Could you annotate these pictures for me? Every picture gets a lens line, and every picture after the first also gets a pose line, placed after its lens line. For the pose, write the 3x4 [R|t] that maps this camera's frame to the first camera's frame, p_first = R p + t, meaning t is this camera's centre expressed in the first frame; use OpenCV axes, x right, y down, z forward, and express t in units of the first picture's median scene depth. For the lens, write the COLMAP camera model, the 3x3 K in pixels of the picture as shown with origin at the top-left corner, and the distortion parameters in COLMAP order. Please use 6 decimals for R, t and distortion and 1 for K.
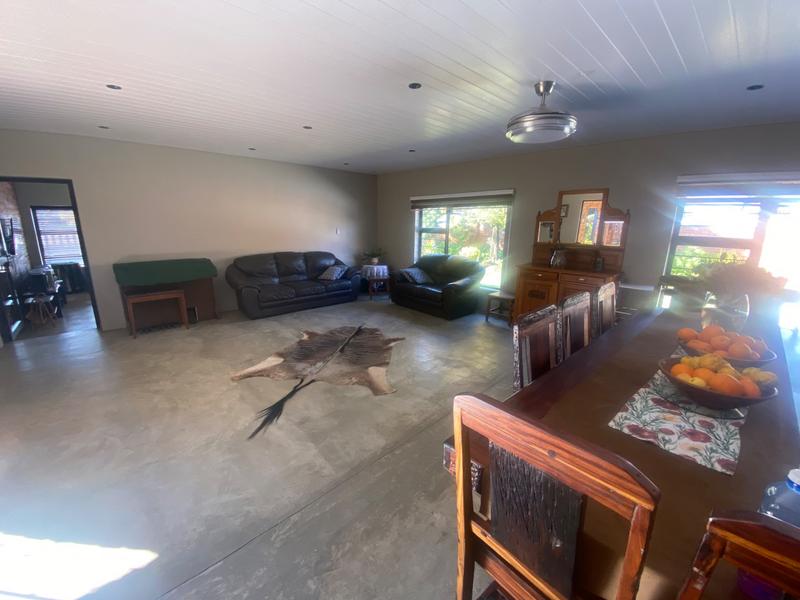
lens RADIAL K [[328.8, 0, 405.7], [0, 328.8, 294.6], [0, 0, 1]] dist [-0.013246, -0.002157]
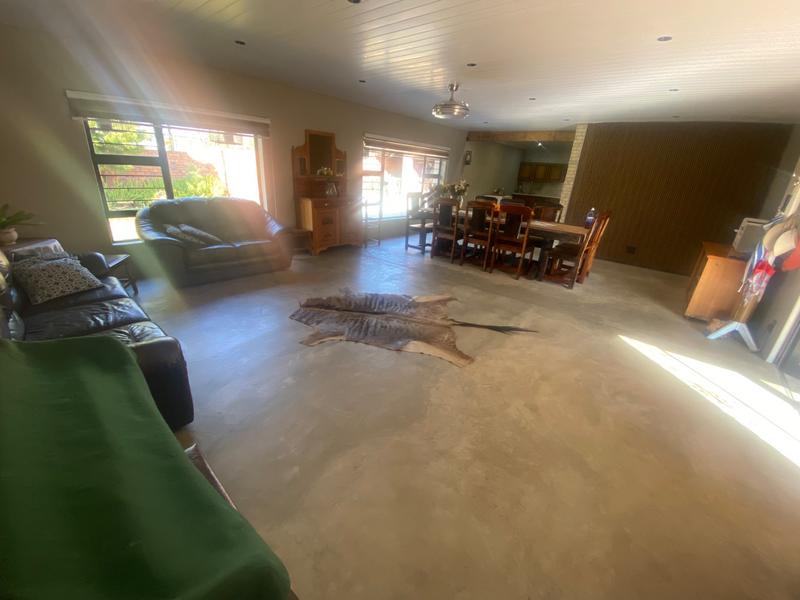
lens RADIAL K [[328.8, 0, 404.2], [0, 328.8, 304.5], [0, 0, 1]] dist [-0.013246, -0.002157]
pose [[-0.112075, -0.387821, 0.914896, -1.286296], [0.164553, 0.900742, 0.401979, -0.250070], [-0.979980, 0.195600, -0.037134, 1.238164]]
